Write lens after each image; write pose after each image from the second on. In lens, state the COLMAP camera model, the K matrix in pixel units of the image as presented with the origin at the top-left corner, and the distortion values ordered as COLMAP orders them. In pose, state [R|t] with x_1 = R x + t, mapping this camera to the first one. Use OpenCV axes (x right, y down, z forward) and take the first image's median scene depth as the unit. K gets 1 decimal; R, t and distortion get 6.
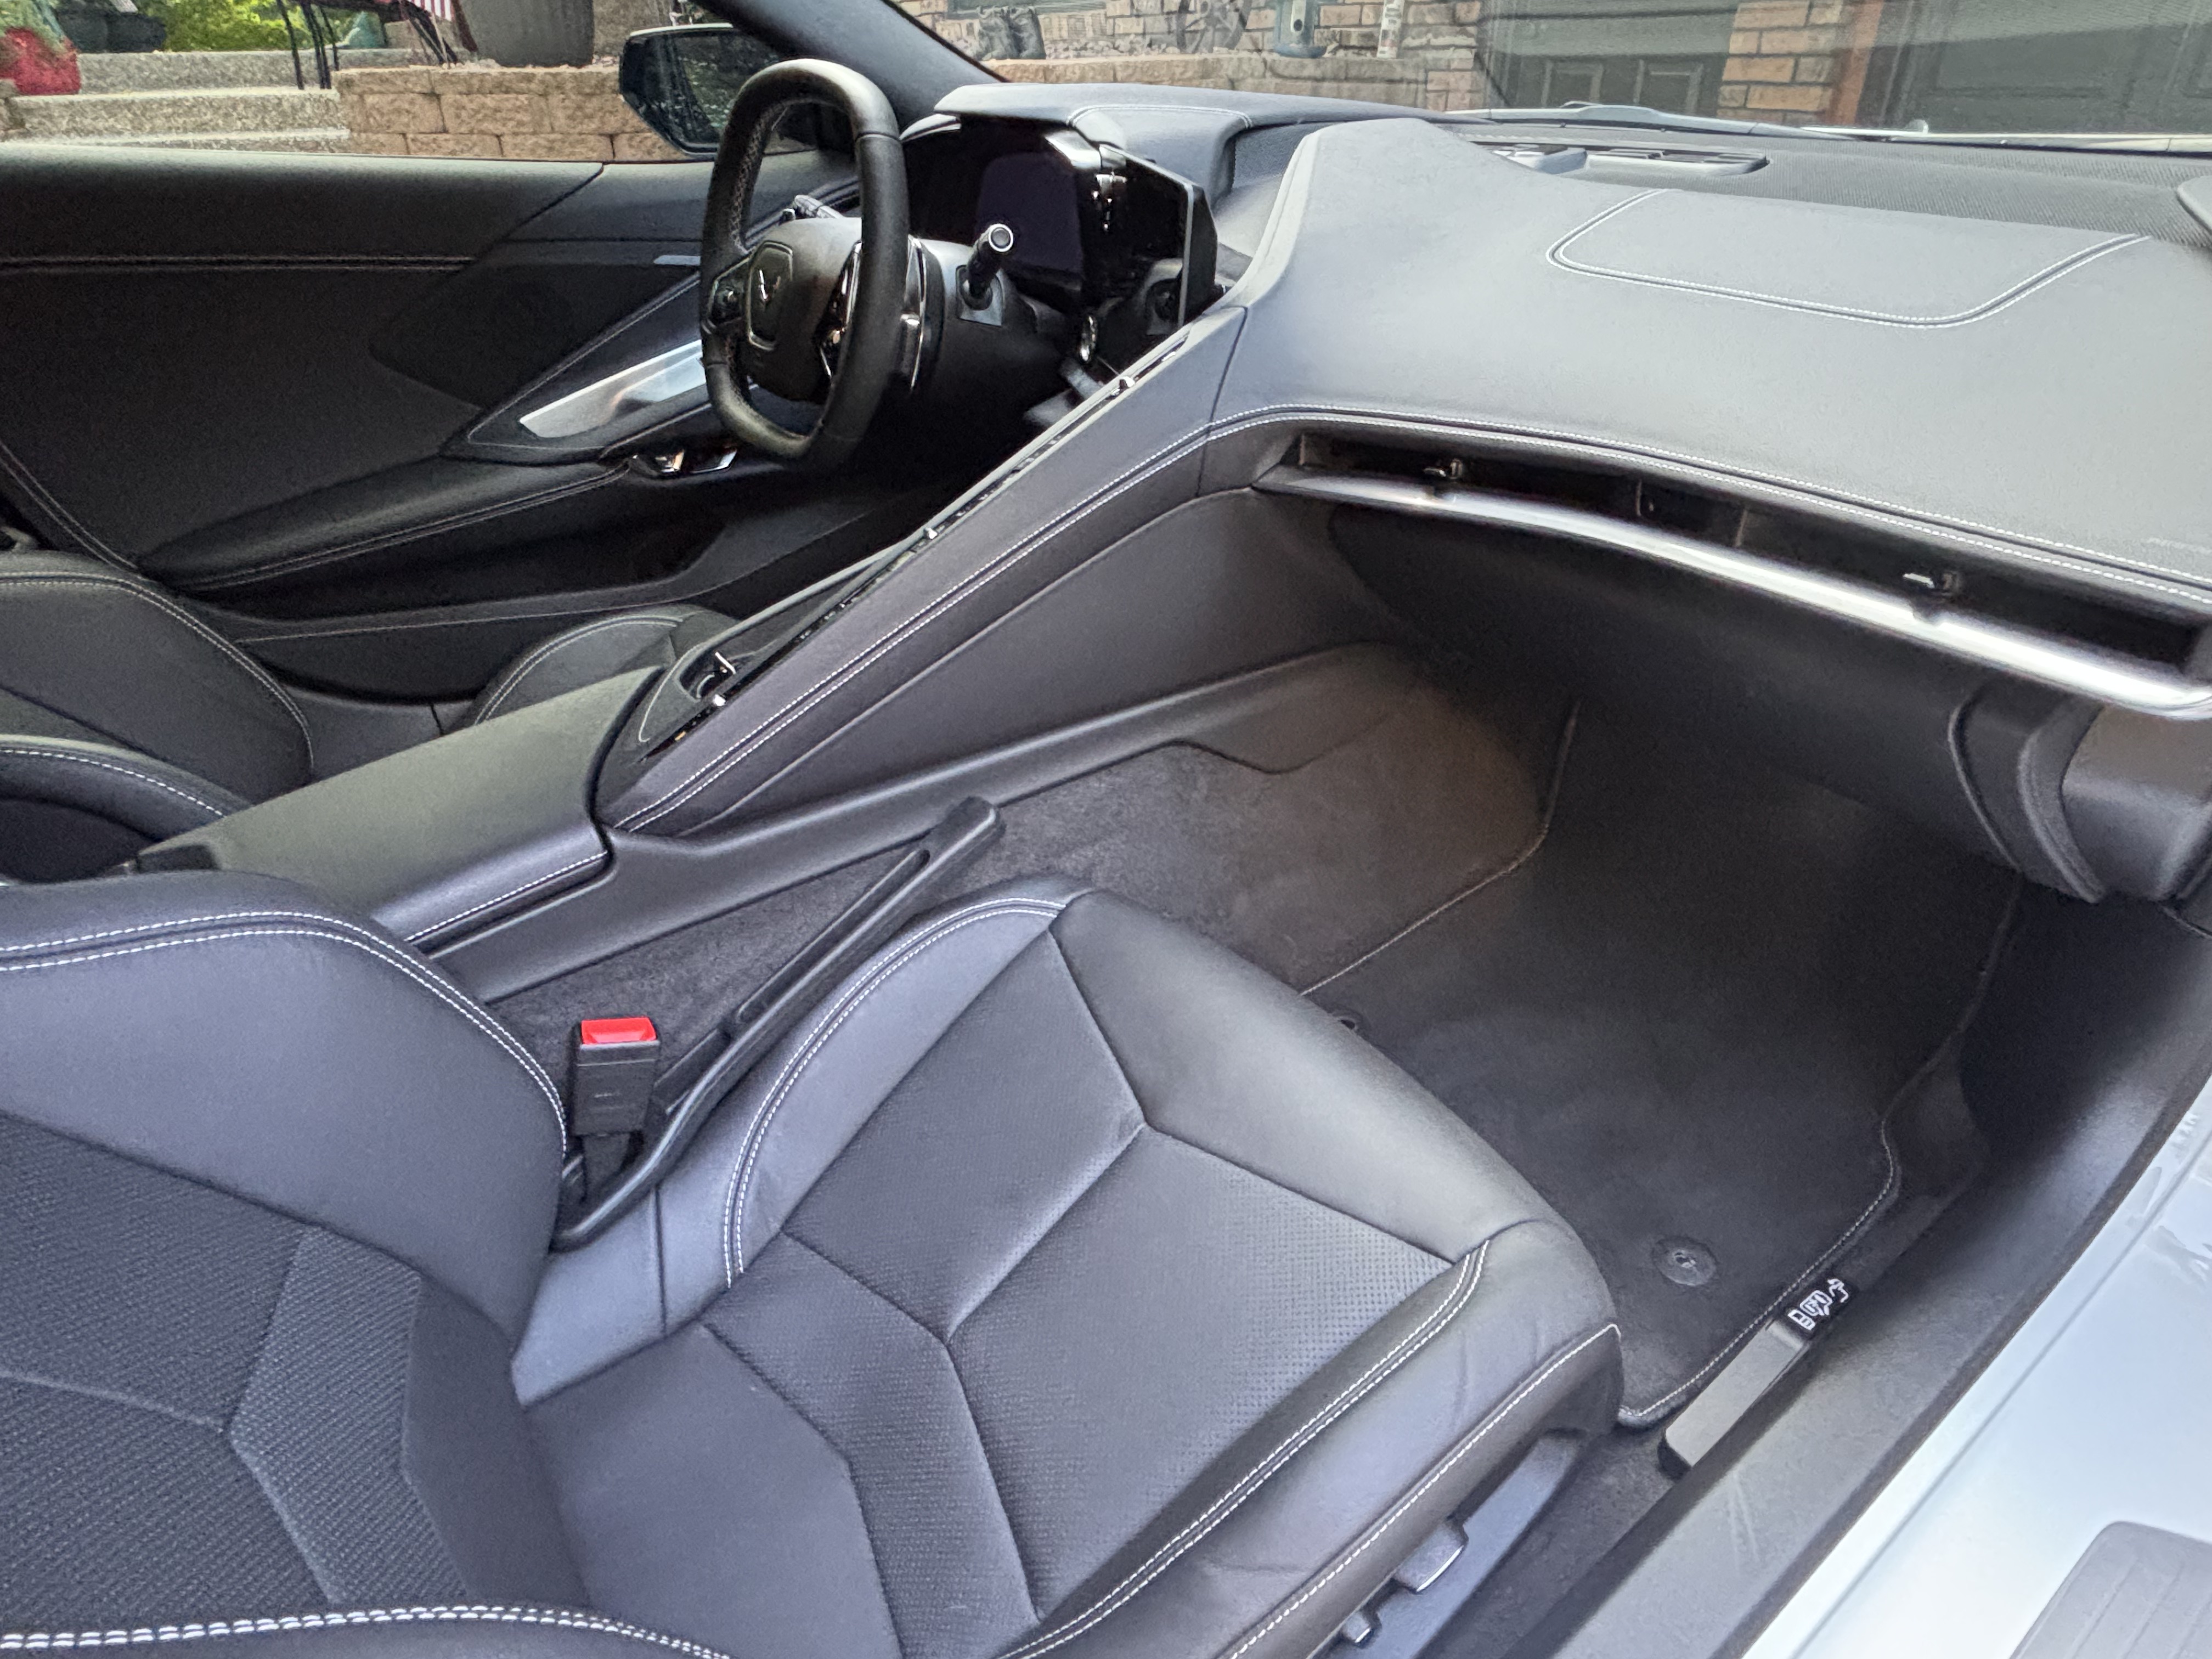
lens RADIAL K [[1285.1, 0, 1110.0], [0, 1285.1, 824.8], [0, 0, 1]] dist [0.008346, -0.005107]
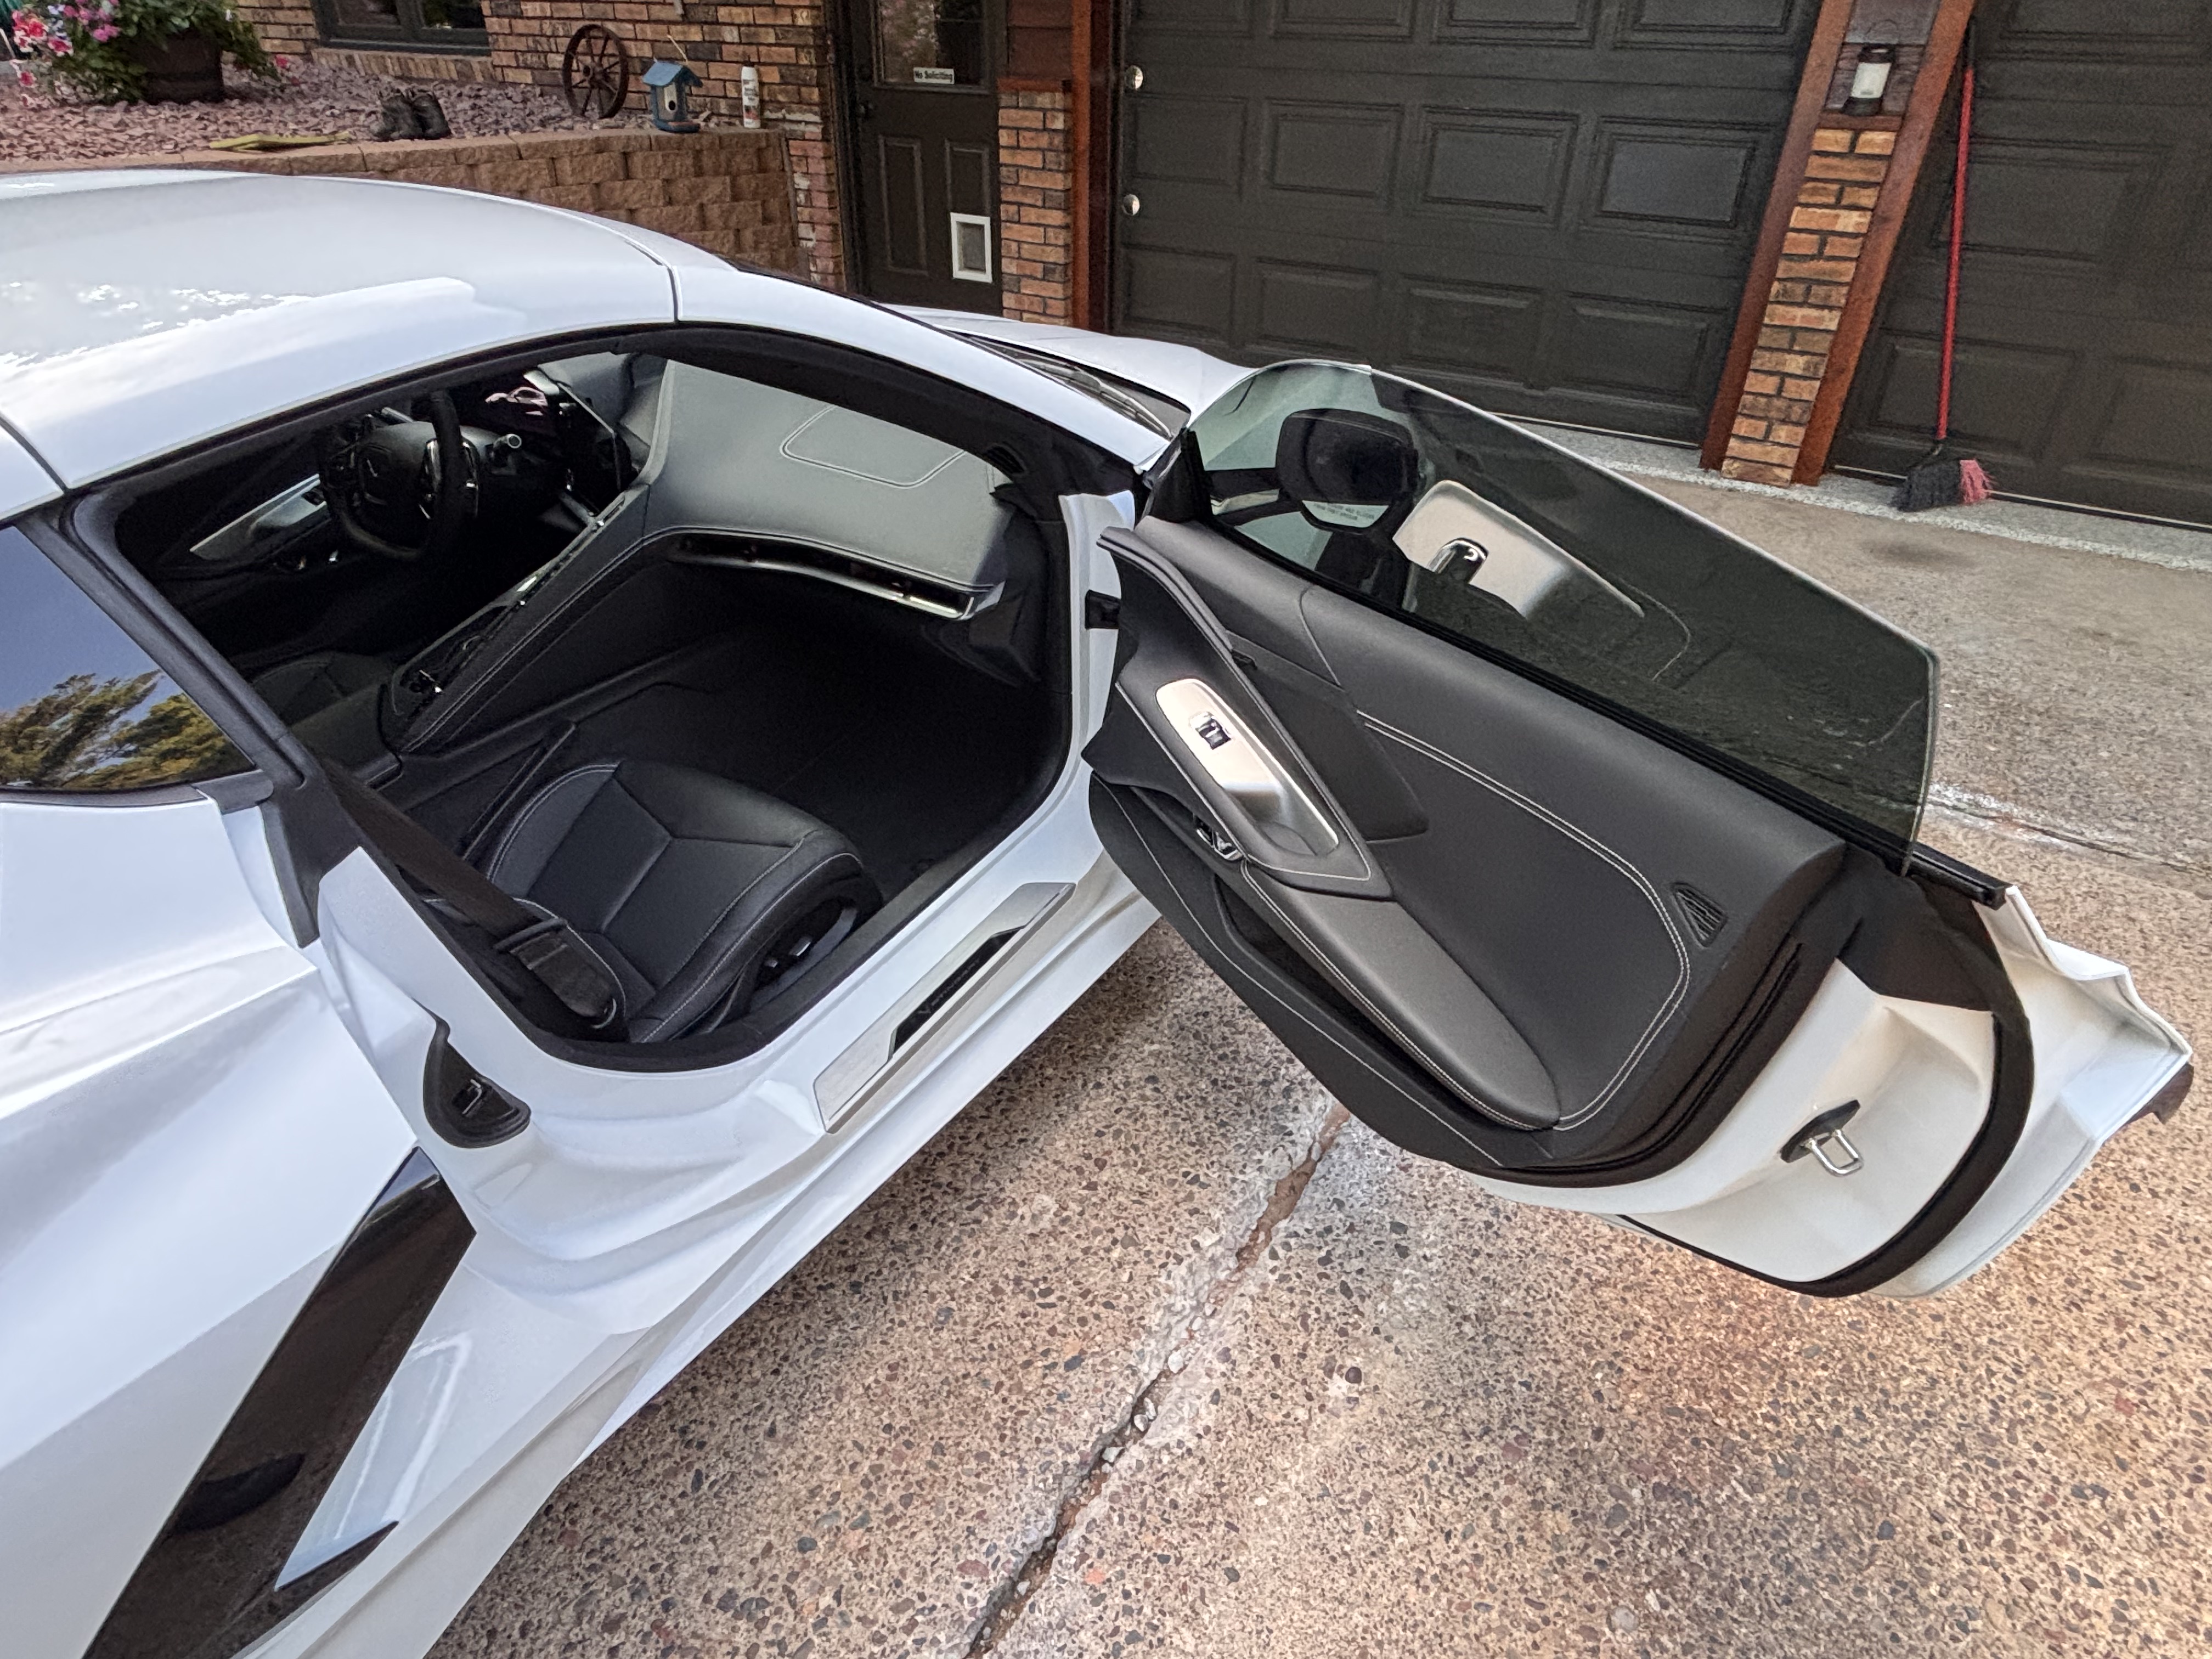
lens RADIAL K [[1285.1, 0, 1106.3], [0, 1285.1, 828.9], [0, 0, 1]] dist [0.008346, -0.005107]
pose [[0.926037, -0.184699, 0.329154, -0.001581], [0.170681, 0.982746, 0.071260, 0.040127], [-0.336637, -0.009809, 0.941584, -0.338387]]
